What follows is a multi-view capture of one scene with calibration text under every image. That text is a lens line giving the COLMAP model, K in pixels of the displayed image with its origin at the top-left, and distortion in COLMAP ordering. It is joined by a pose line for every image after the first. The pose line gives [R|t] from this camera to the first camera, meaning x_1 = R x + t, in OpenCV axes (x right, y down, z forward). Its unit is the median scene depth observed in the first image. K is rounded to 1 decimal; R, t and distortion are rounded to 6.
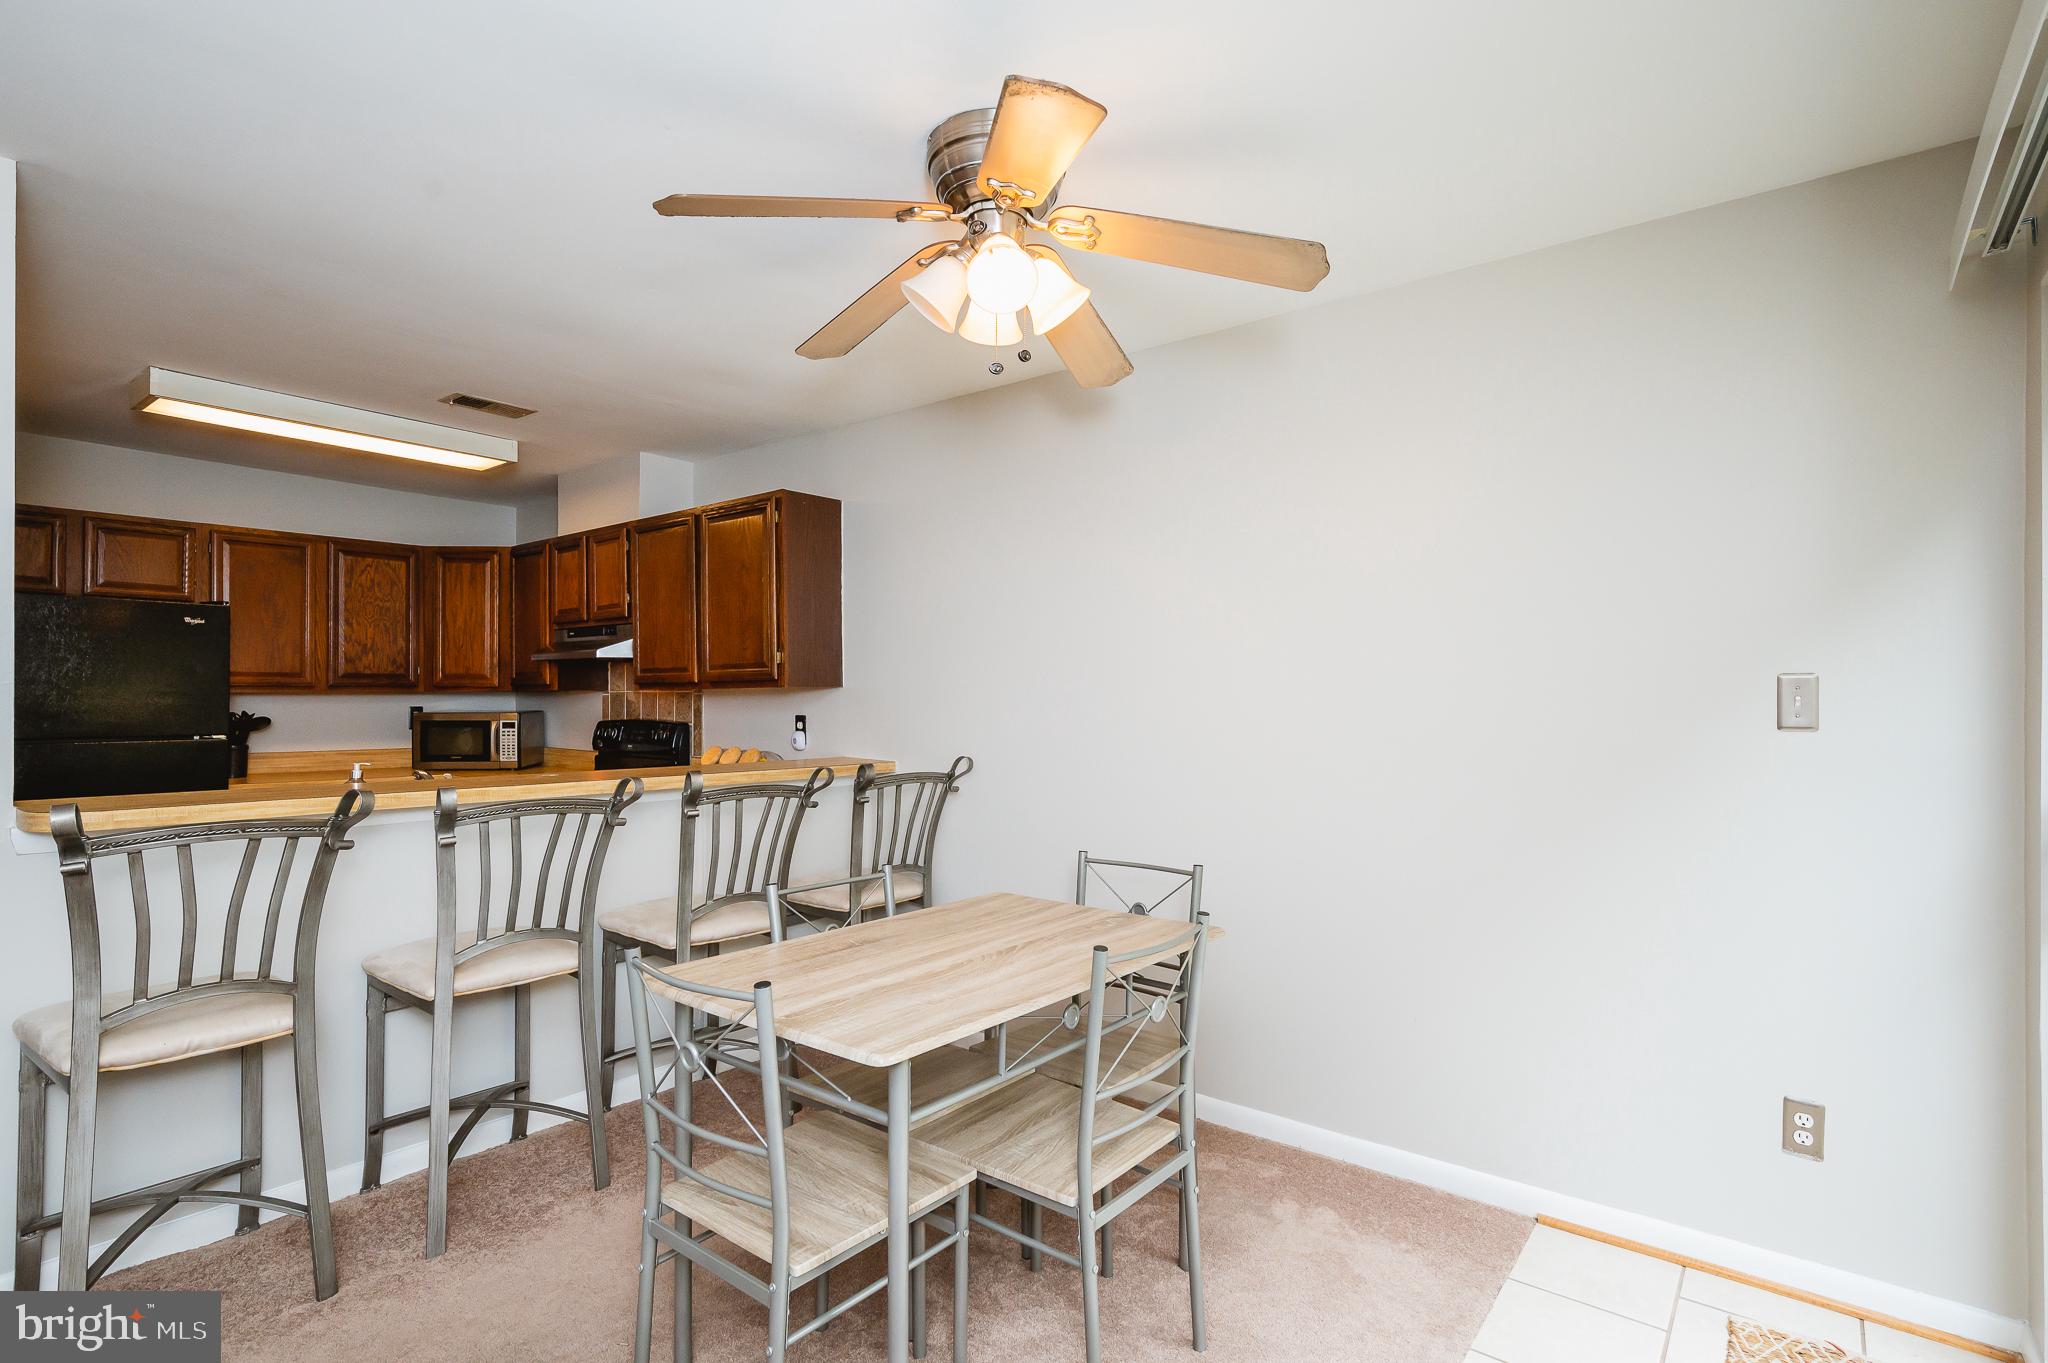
lens RADIAL K [[984.5, 0, 1013.6], [0, 984.5, 696.5], [0, 0, 1]] dist [0.005343, -0.001861]
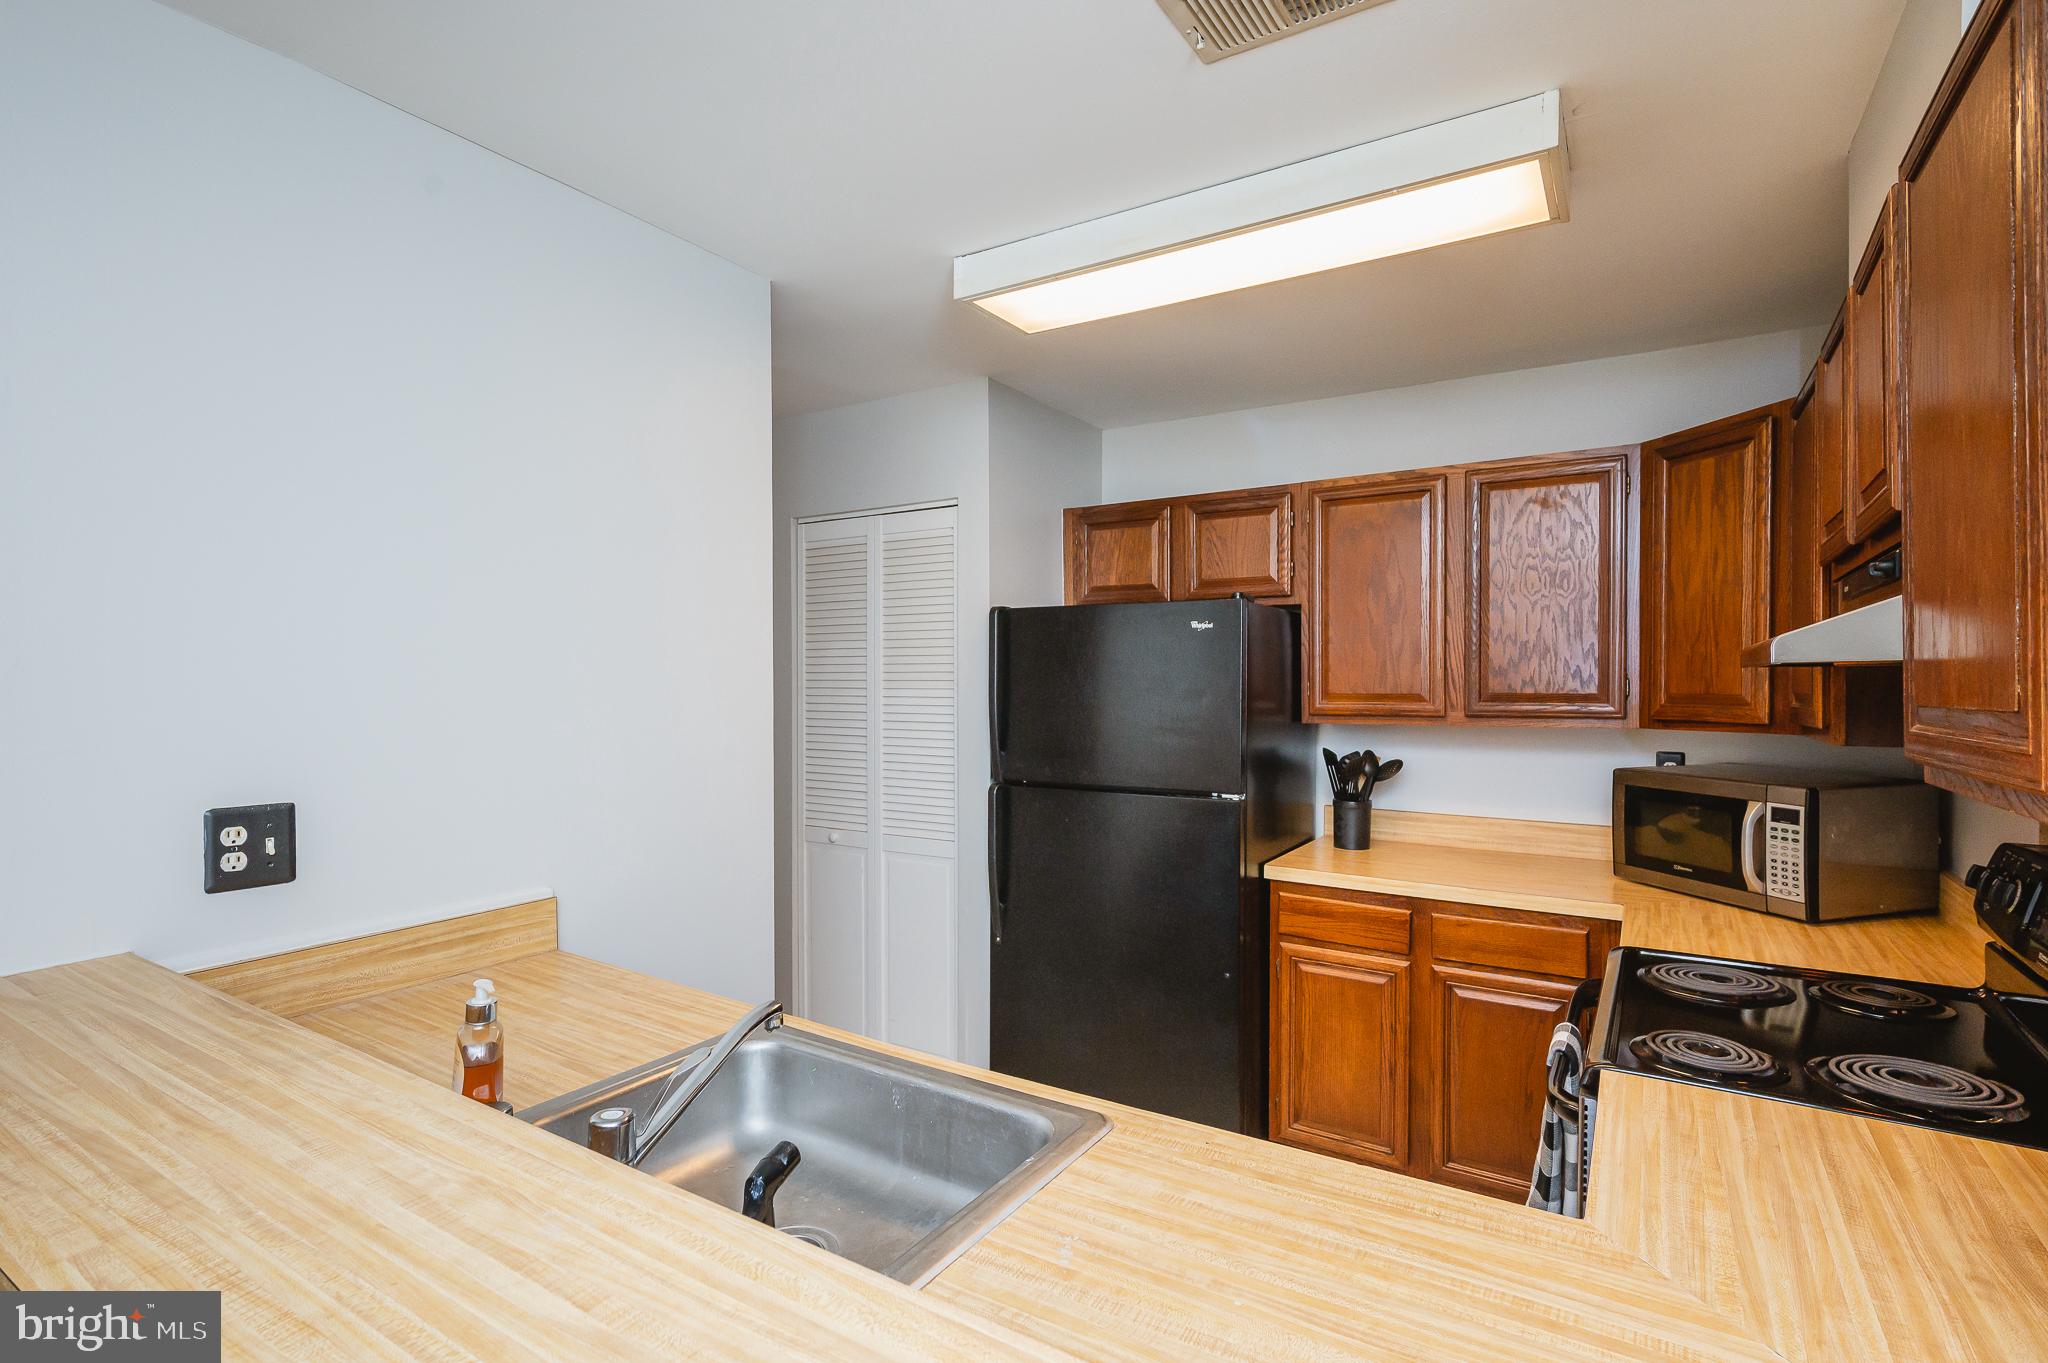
lens RADIAL K [[984.5, 0, 1037.1], [0, 984.5, 693.5], [0, 0, 1]] dist [0.005343, -0.001861]
pose [[0.112855, 0.010974, -0.993551, -0.137155], [0.001873, 0.999935, 0.011257, -0.032042], [0.993610, -0.003131, 0.112828, 0.693136]]
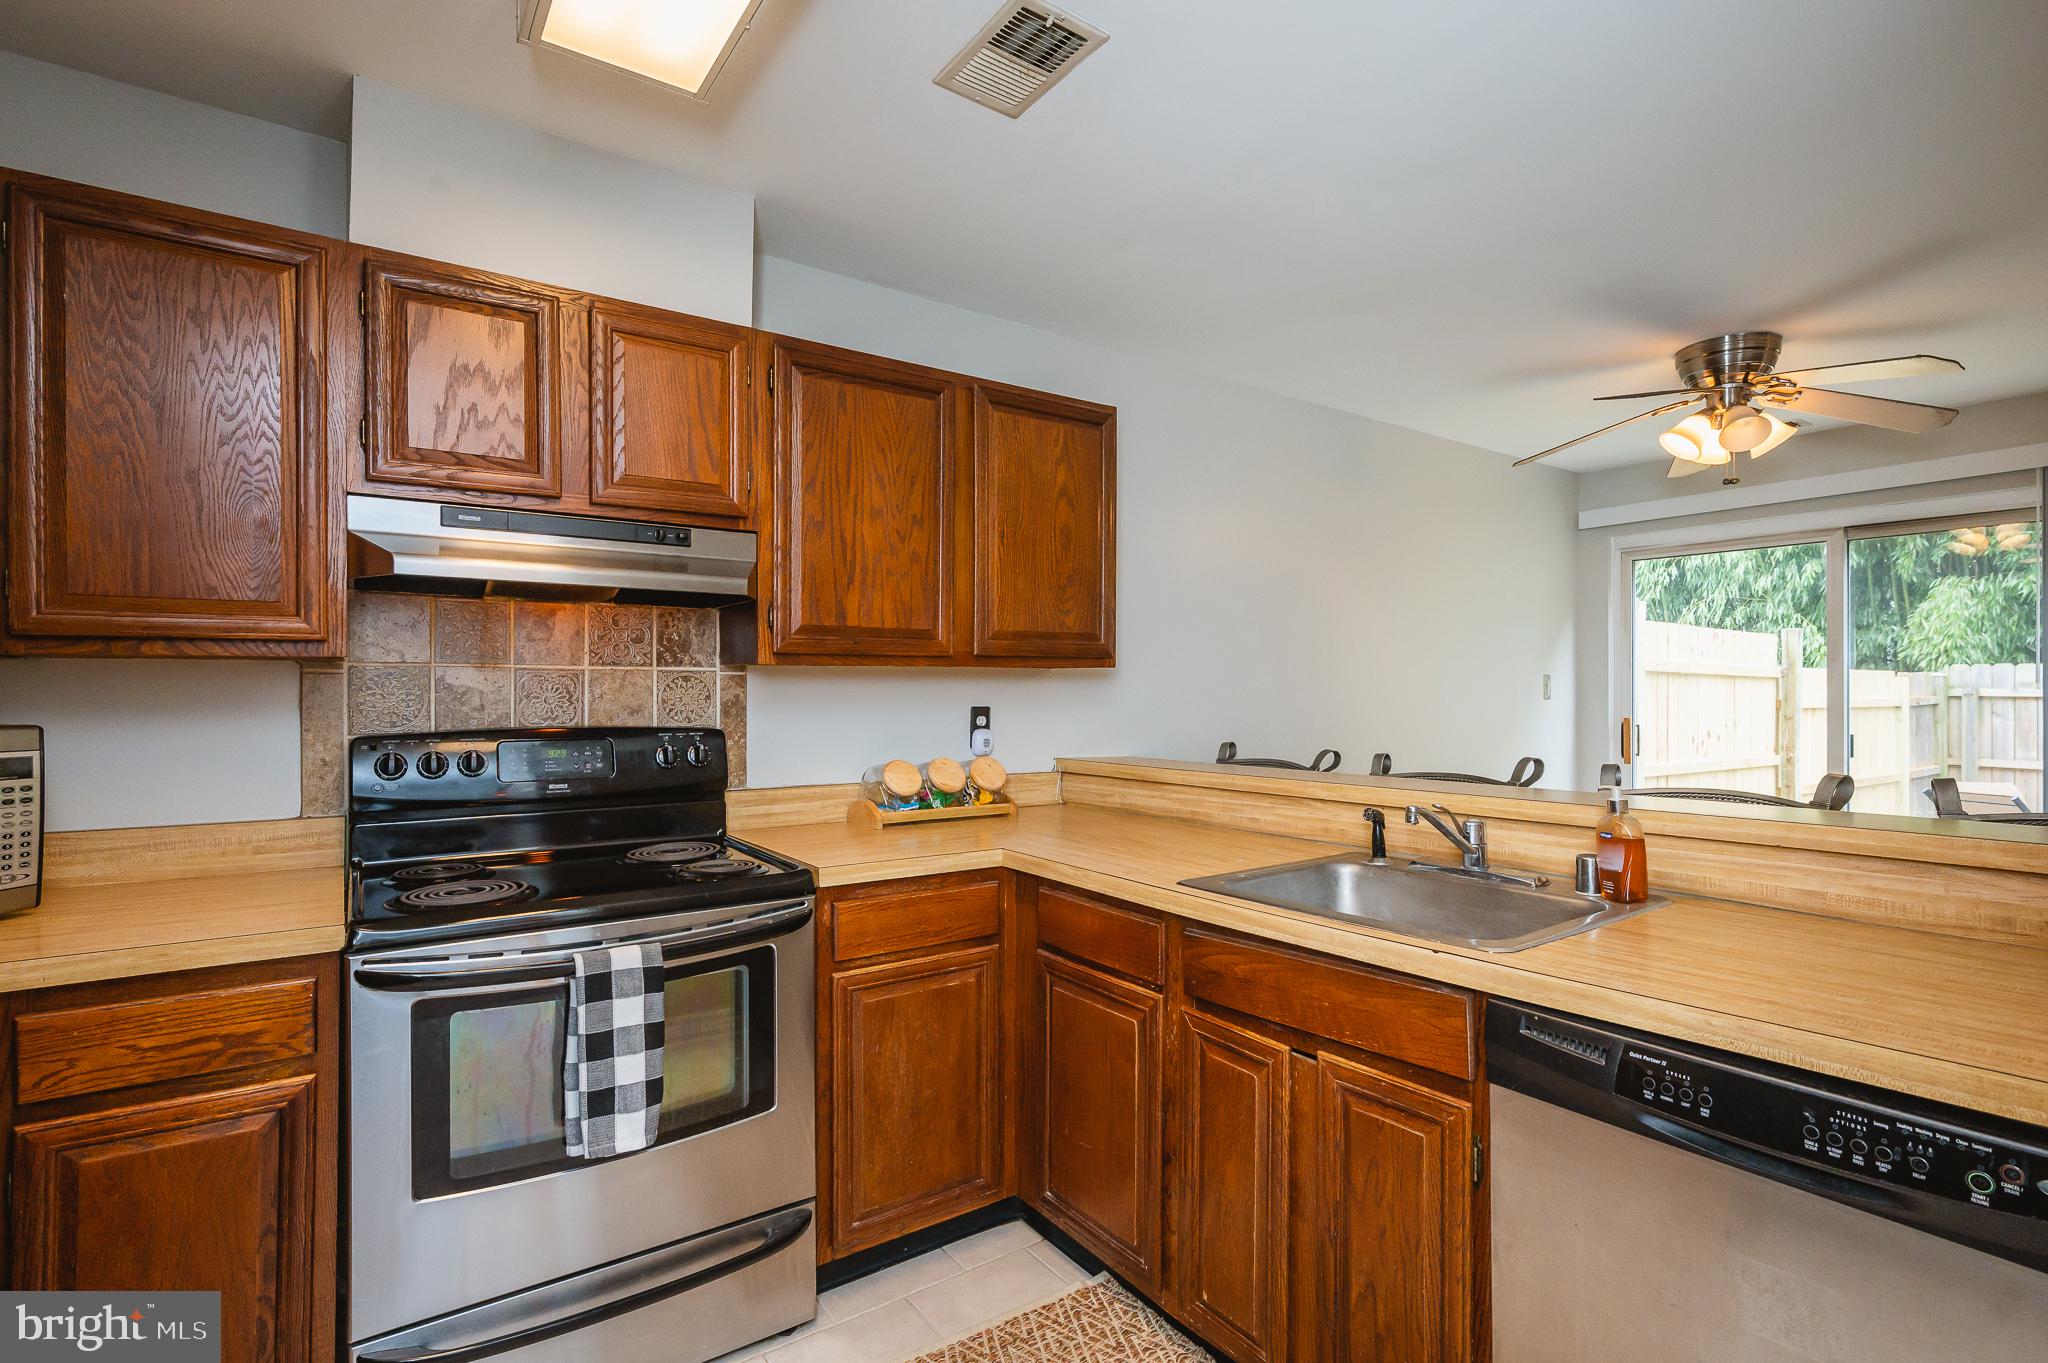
lens RADIAL K [[952.4, 0, 1032.9], [0, 952.4, 692.4], [0, 0, 1]] dist [0.004068, 0.000256]
pose [[0.274176, -0.003330, 0.961674, -0.774256], [-0.000294, 0.999994, 0.003546, 0.005824], [-0.961679, -0.001255, 0.274174, 0.688792]]
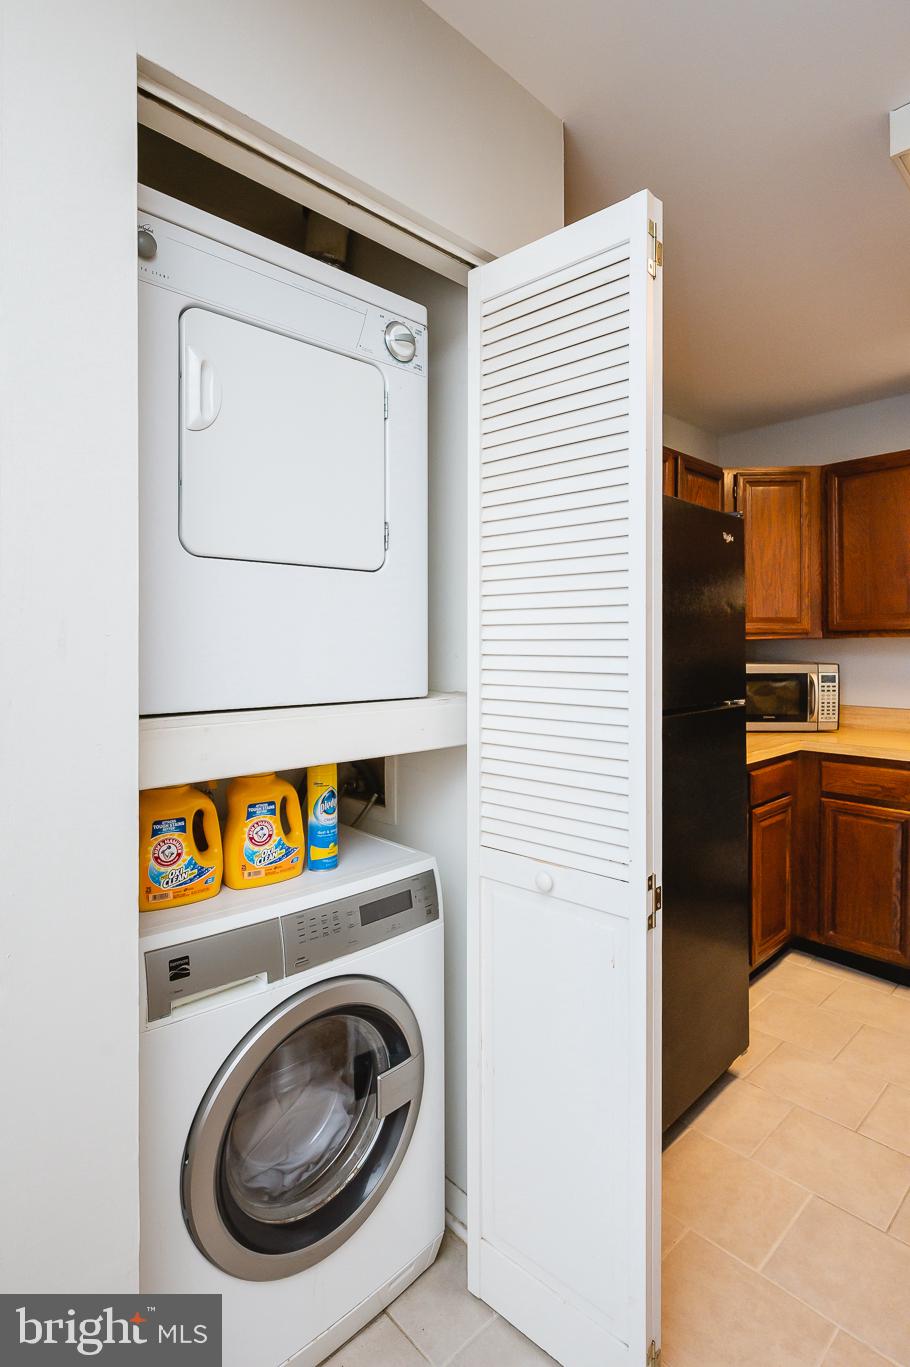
lens RADIAL K [[689.7, 0, 453.3], [0, 689.7, 644.4], [0, 0, 1]] dist [0.001243, 0.003236]
pose [[0.990845, -0.006137, -0.134864, -0.822828], [0.005906, 0.999980, -0.002114, -0.000620], [0.134875, 0.001298, 0.990862, 0.416069]]
